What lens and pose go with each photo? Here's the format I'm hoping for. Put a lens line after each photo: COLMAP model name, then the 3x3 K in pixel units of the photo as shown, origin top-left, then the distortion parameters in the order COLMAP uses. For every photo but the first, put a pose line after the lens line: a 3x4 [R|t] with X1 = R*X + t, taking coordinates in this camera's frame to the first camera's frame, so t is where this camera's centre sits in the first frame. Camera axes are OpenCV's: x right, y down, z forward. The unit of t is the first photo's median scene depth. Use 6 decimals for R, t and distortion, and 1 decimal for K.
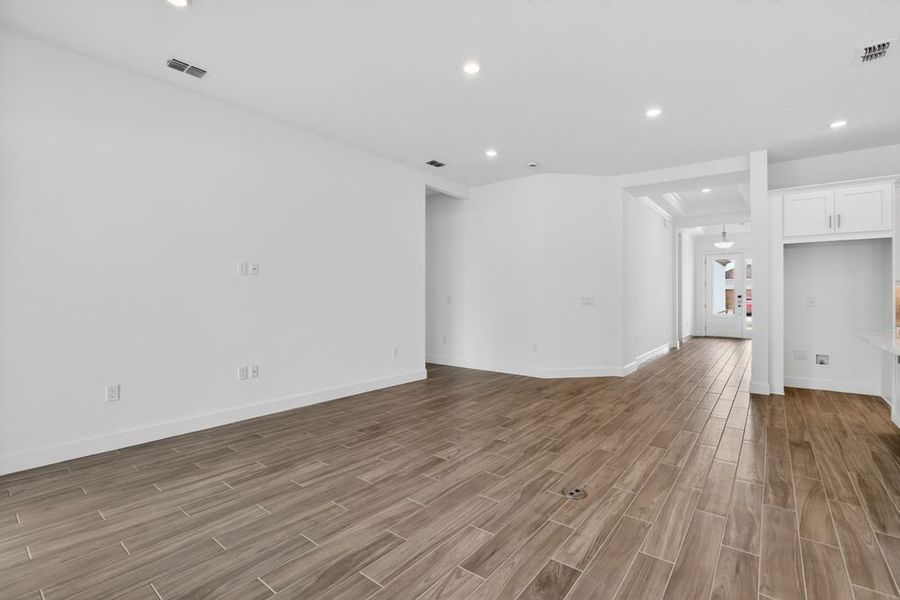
lens RADIAL K [[410.2, 0, 450.0], [0, 410.2, 300.0], [0, 0, 1]] dist [-0.050393, 0.017132]
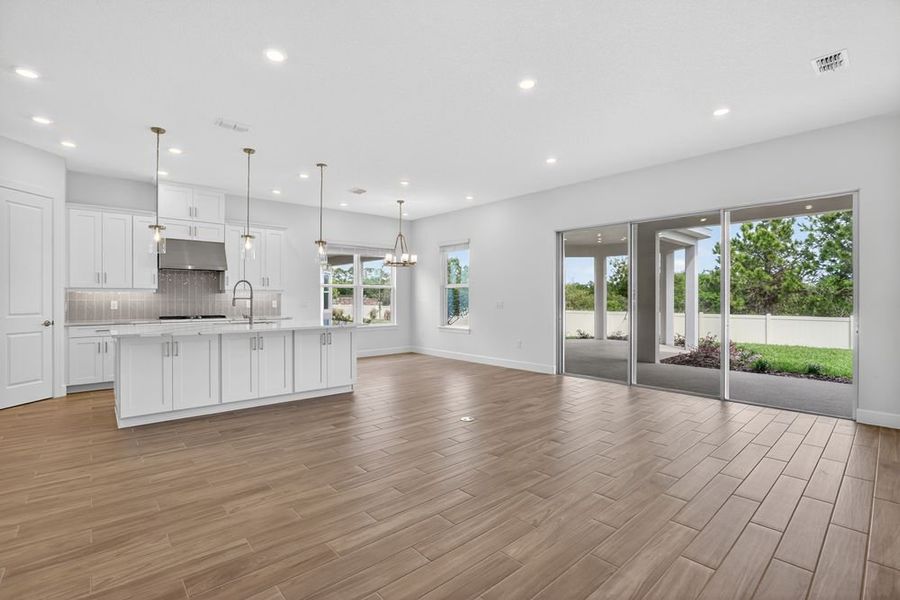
lens RADIAL K [[410.2, 0, 450.0], [0, 410.2, 300.0], [0, 0, 1]] dist [-0.050393, 0.017132]
pose [[-0.984630, -0.005400, 0.174568, 0.070903], [-0.003642, 0.999939, 0.010389, -0.029186], [-0.174614, 0.009593, -0.984590, 2.098839]]
